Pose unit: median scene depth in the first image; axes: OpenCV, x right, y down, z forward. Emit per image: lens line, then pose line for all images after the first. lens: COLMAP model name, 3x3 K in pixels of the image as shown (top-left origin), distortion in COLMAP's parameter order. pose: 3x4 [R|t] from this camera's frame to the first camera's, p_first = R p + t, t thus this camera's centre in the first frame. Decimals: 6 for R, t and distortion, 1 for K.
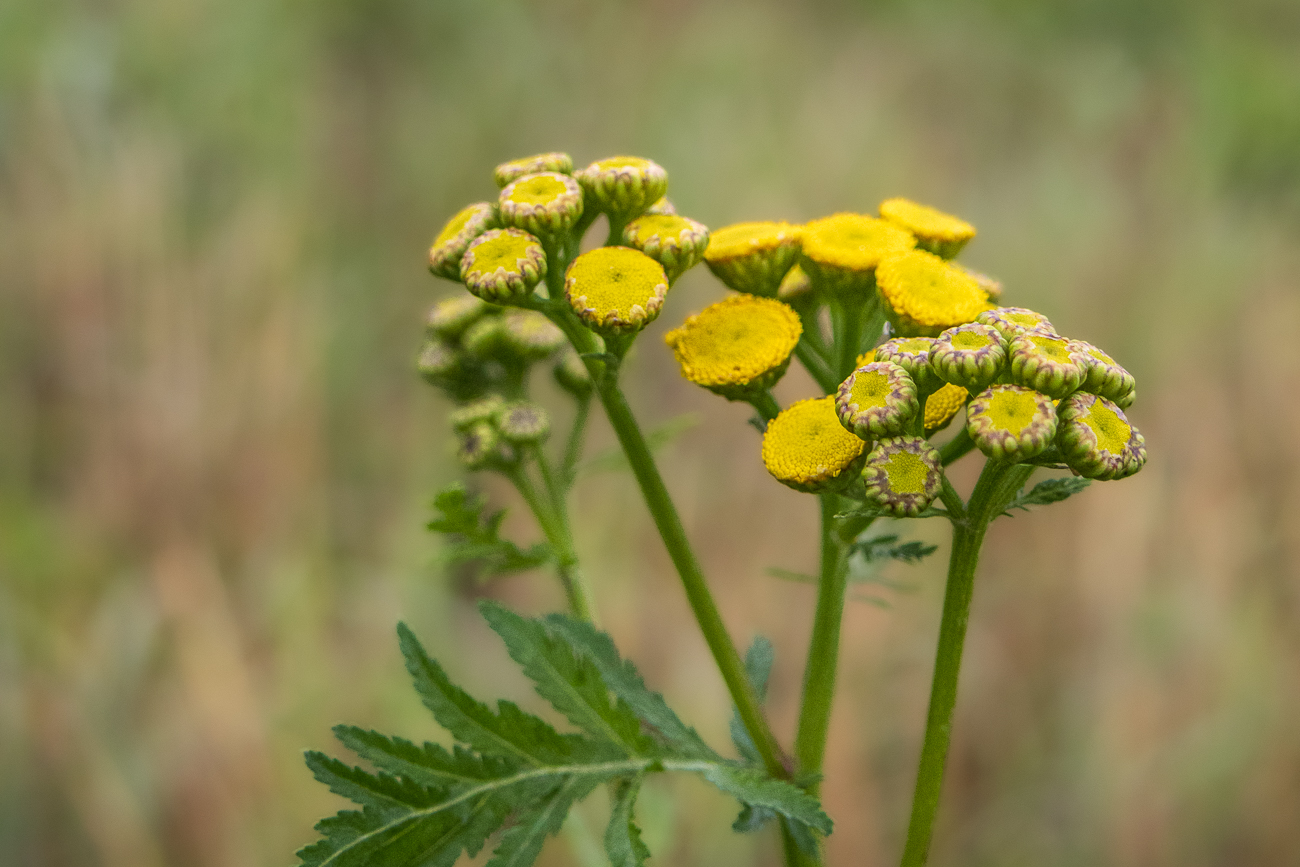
lens RADIAL K [[2260.9, 0, 650.8], [0, 2260.9, 433.2], [0, 0, 1]] dist [0.018212, 0.000000]
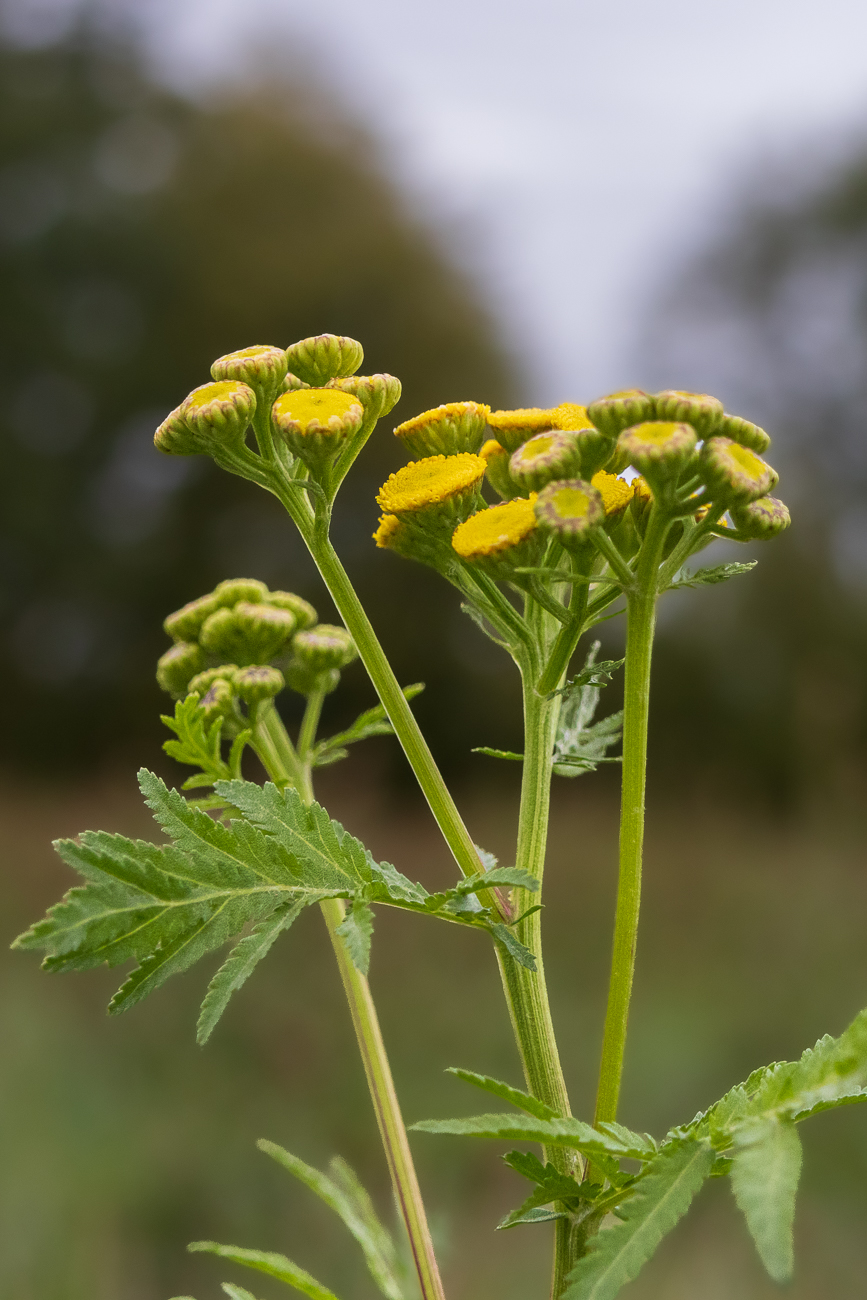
lens RADIAL K [[2241.6, 0, 432.7], [0, 2241.6, 650.4], [0, 0, 1]] dist [-0.010190, 0.000000]
pose [[0.998499, -0.053009, 0.013769, 0.020713], [0.054521, 0.985945, -0.157924, 0.235852], [-0.005204, 0.158438, 0.987355, -0.095834]]
